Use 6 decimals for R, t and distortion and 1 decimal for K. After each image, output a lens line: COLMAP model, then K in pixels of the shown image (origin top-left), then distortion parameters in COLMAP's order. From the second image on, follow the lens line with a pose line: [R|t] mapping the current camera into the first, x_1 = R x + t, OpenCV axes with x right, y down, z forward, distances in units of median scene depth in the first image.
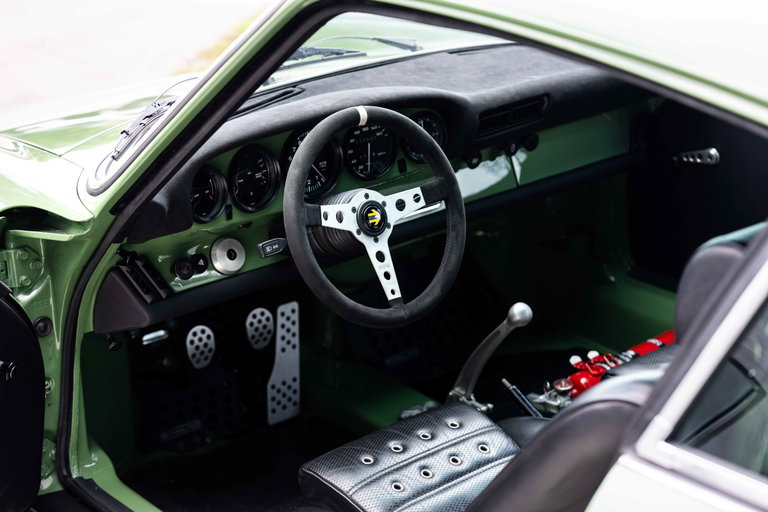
lens RADIAL K [[1414.5, 0, 379.5], [0, 1414.5, 259.1], [0, 0, 1]] dist [0.258442, 0.000000]
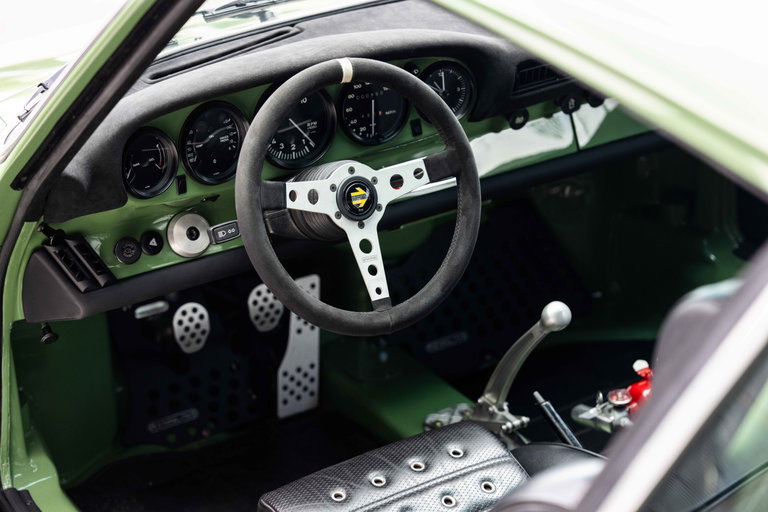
lens RADIAL K [[1454.3, 0, 389.0], [0, 1454.3, 254.5], [0, 0, 1]] dist [0.261822, 0.000000]
pose [[0.990202, 0.043908, -0.132557, 0.120356], [-0.035157, 0.997089, 0.067655, -0.051975], [0.135141, -0.062332, 0.988864, 0.174700]]
